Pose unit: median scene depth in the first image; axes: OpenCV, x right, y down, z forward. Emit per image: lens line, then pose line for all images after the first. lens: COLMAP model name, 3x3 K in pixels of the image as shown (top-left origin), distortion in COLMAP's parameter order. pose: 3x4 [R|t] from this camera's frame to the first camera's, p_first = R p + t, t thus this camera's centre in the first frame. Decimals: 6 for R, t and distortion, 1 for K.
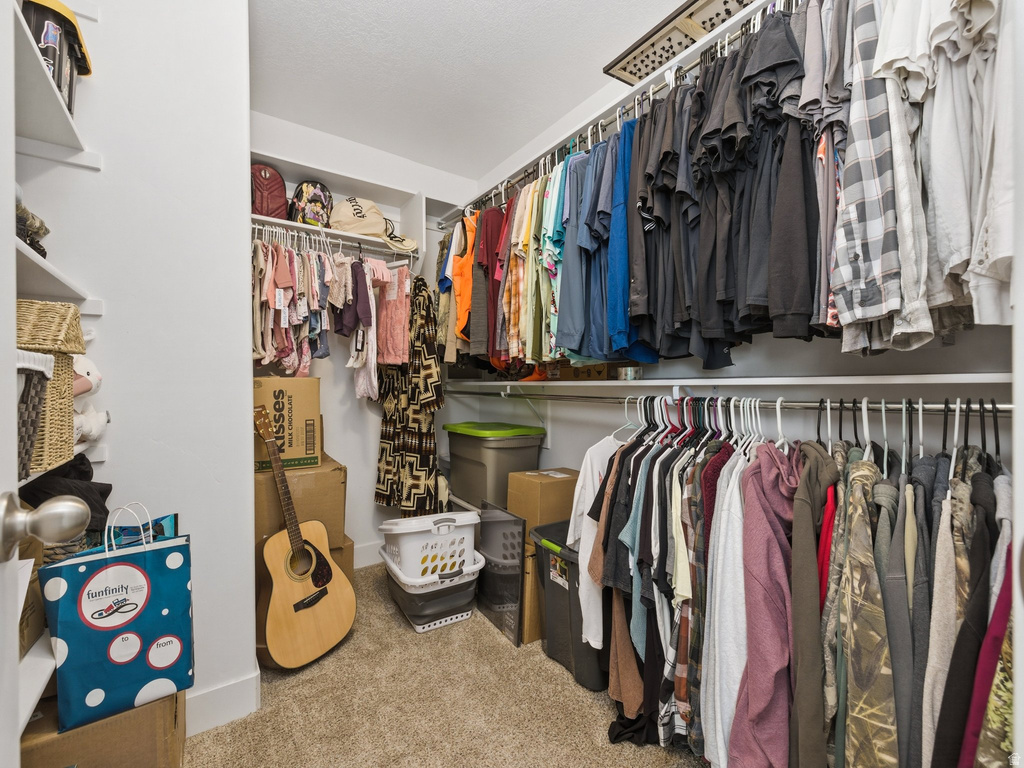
lens RADIAL K [[434.8, 0, 511.0], [0, 434.8, 381.1], [0, 0, 1]] dist [-0.000203, -0.000723]
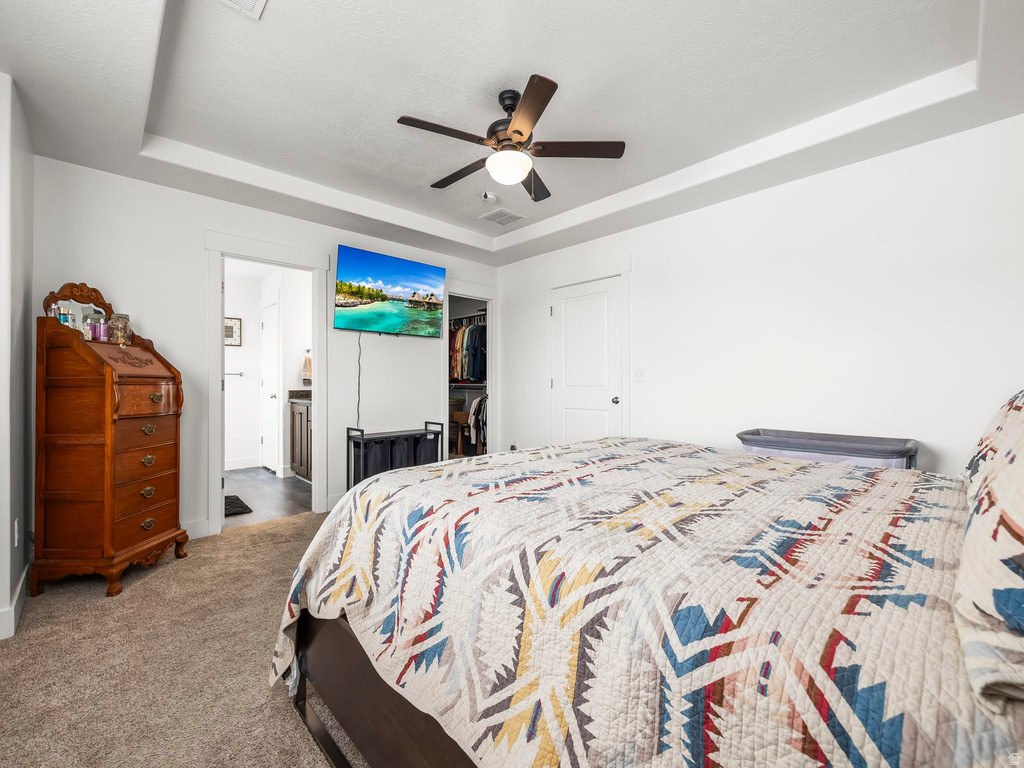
lens RADIAL K [[434.8, 0, 511.0], [0, 434.8, 381.1], [0, 0, 1]] dist [-0.000203, -0.000723]
pose [[0.989360, 0.004062, 0.145430, -0.071647], [-0.004941, 0.999972, 0.005688, -0.056009], [-0.145402, -0.006346, 0.989352, -3.013986]]
